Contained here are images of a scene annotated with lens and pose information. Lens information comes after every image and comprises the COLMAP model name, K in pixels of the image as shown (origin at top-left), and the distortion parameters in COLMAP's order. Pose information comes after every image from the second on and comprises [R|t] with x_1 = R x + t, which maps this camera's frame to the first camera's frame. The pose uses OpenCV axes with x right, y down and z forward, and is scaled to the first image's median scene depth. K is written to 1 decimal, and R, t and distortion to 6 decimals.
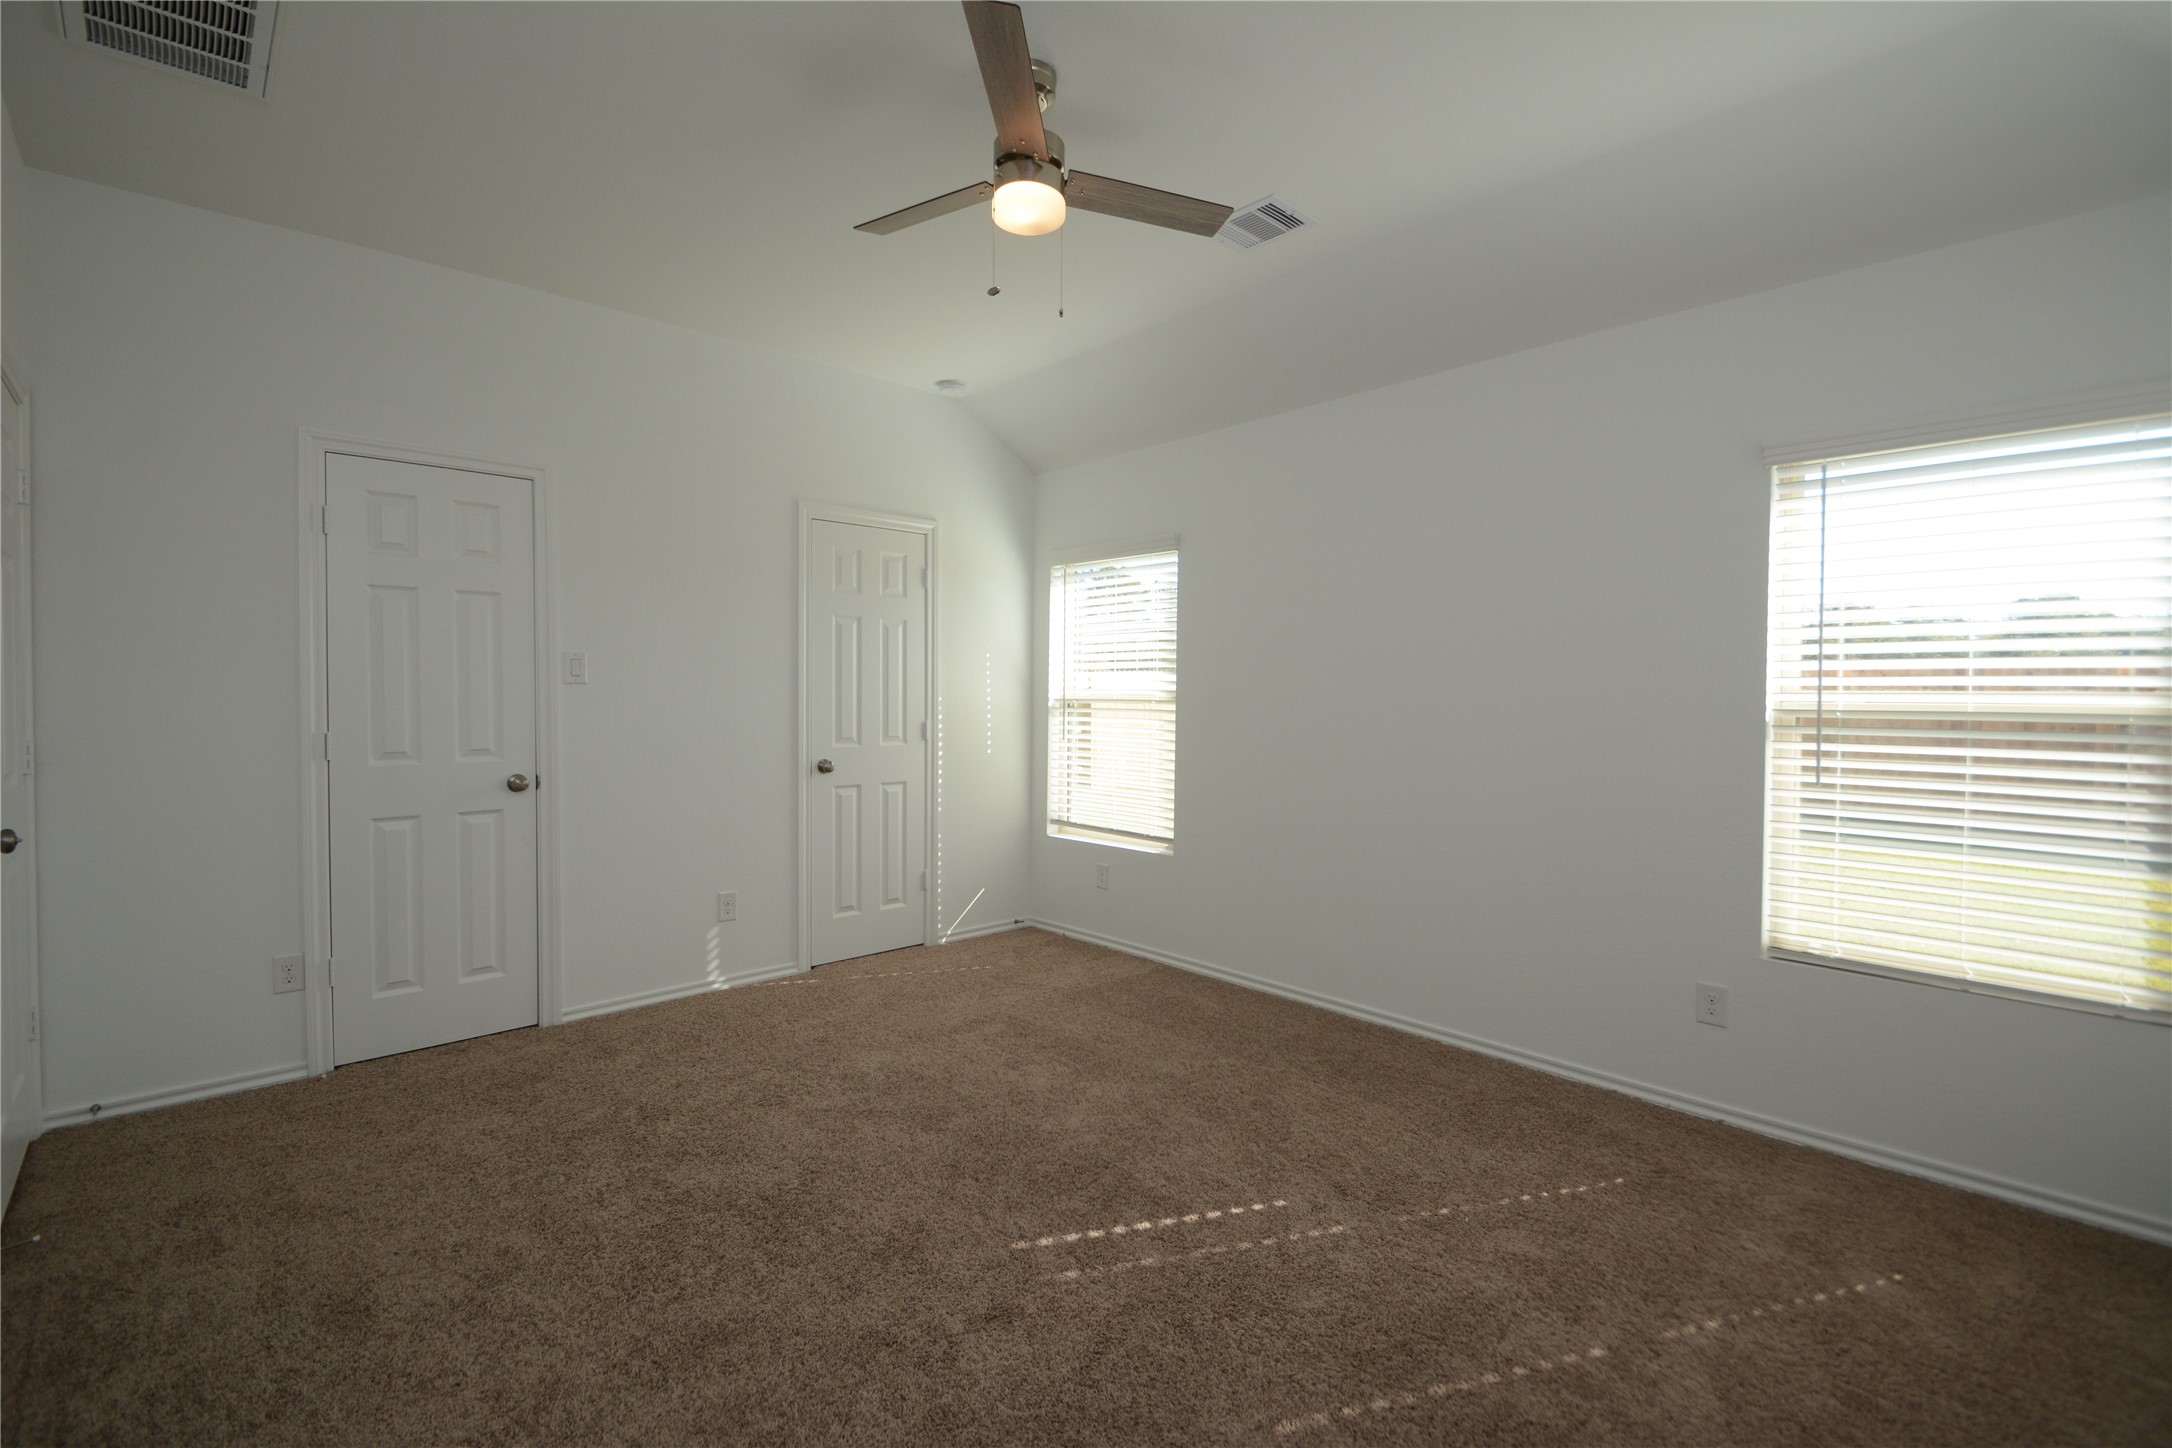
lens RADIAL K [[937.5, 0, 1076.3], [0, 937.5, 714.6], [0, 0, 1]] dist [0.000321, -0.000273]
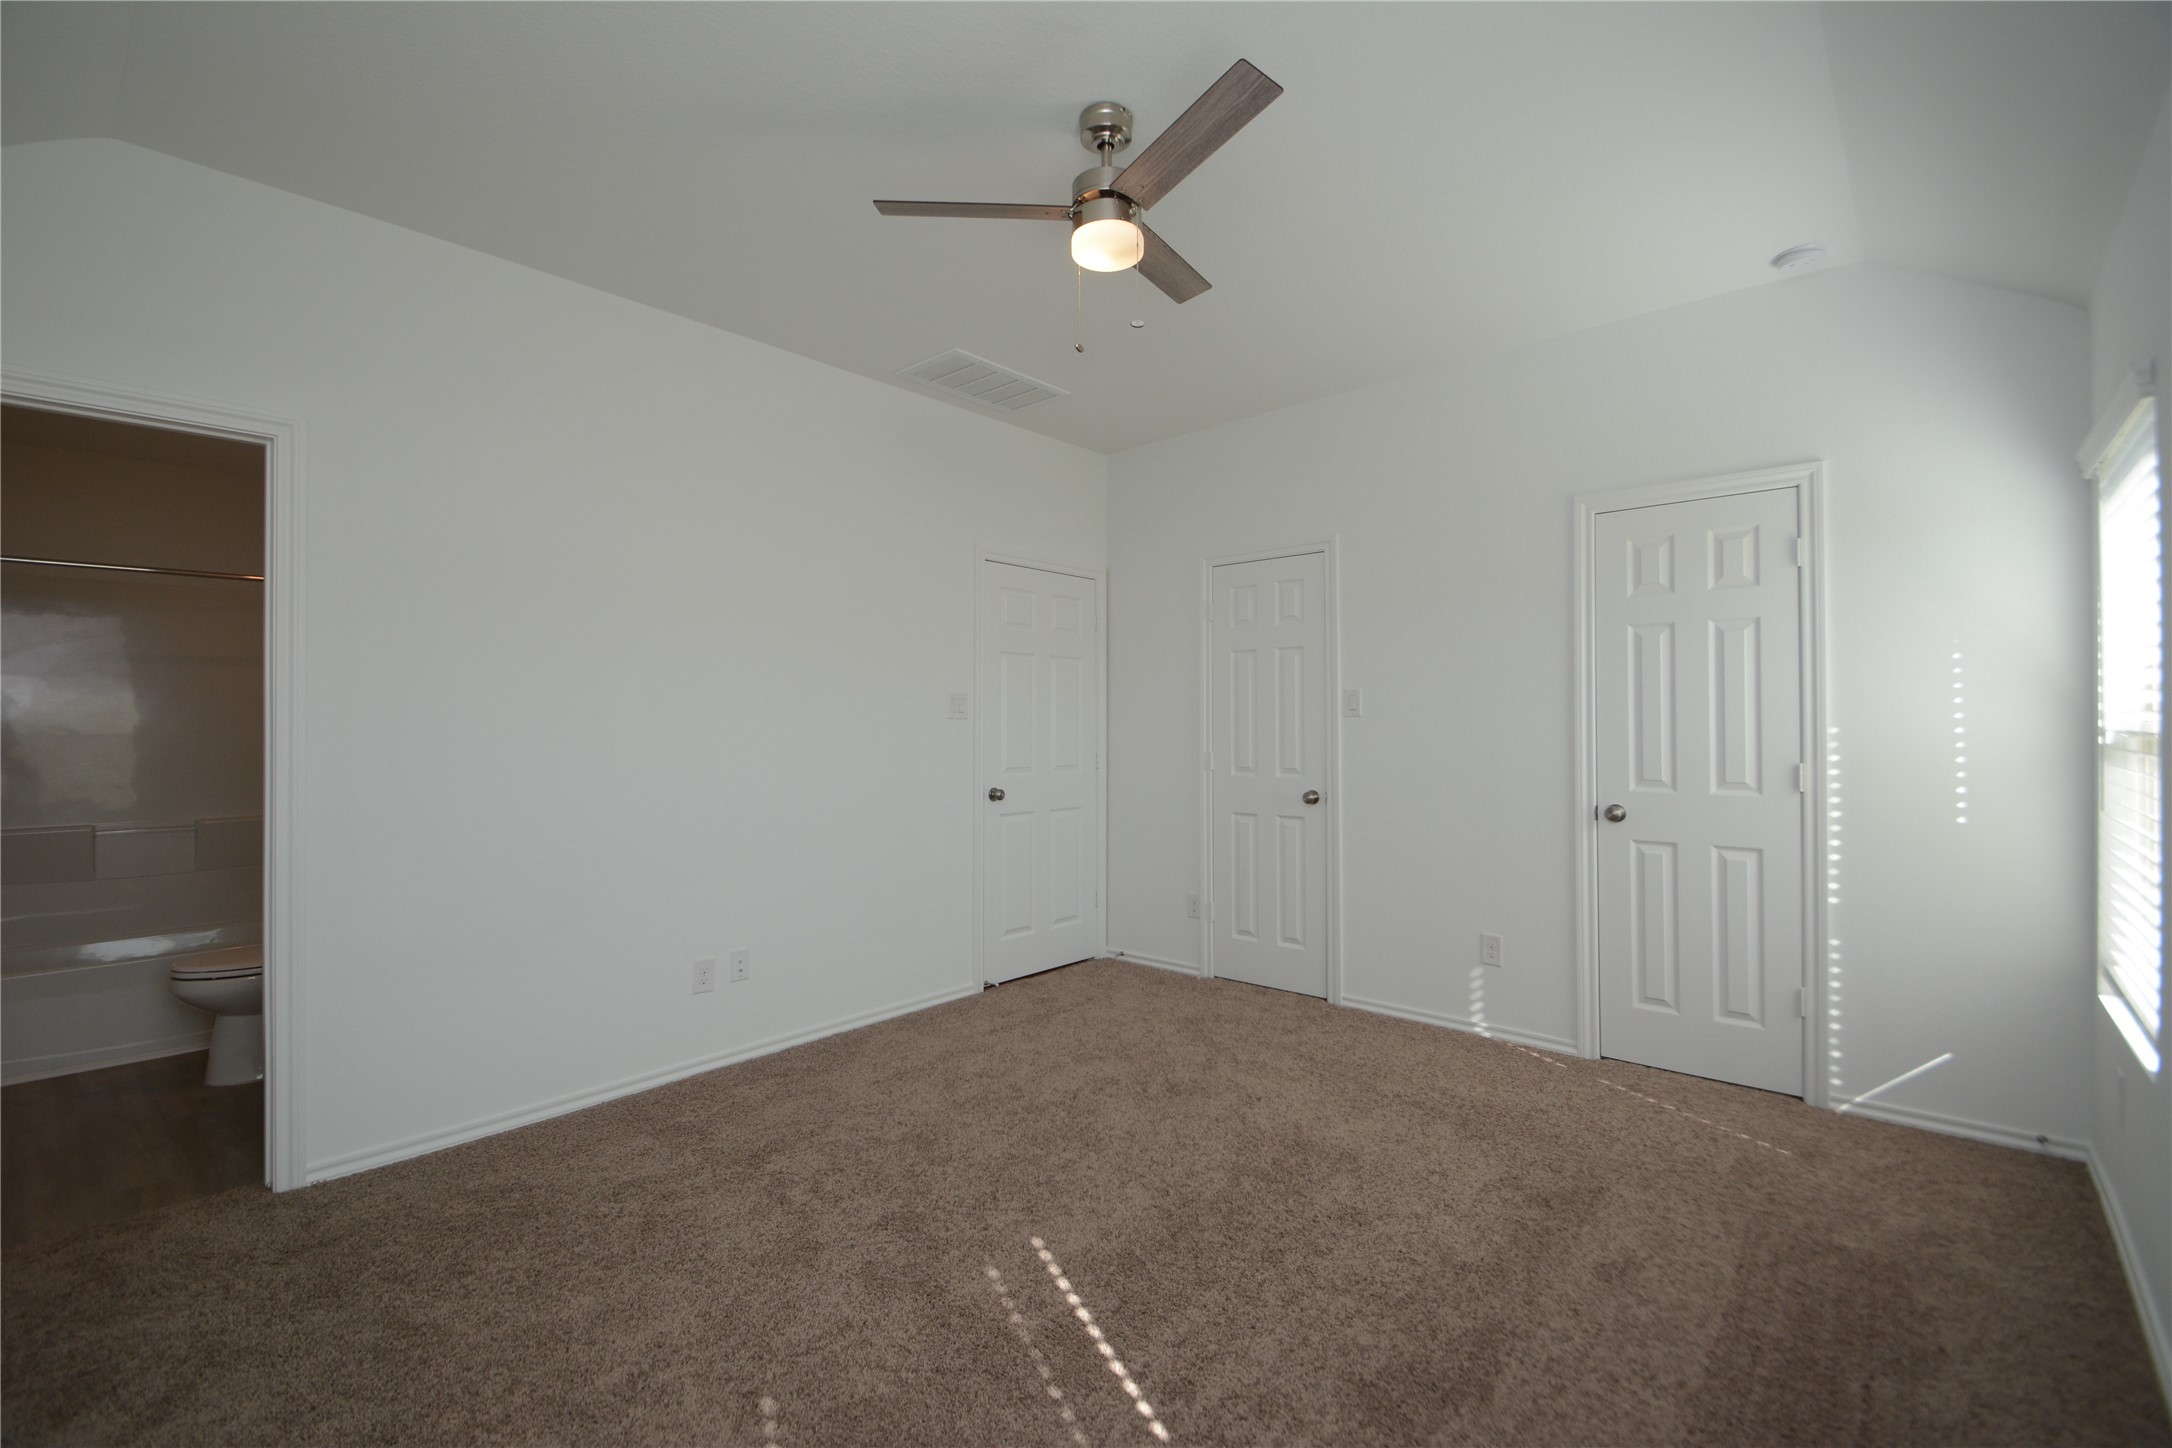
lens RADIAL K [[959.5, 0, 1086.0], [0, 959.5, 724.0], [0, 0, 1]] dist [0.000118, -0.000144]
pose [[0.096124, -0.003973, -0.995361, 0.481032], [-0.017033, 0.999839, -0.005635, -0.008924], [0.995224, 0.017495, 0.096041, 0.434851]]
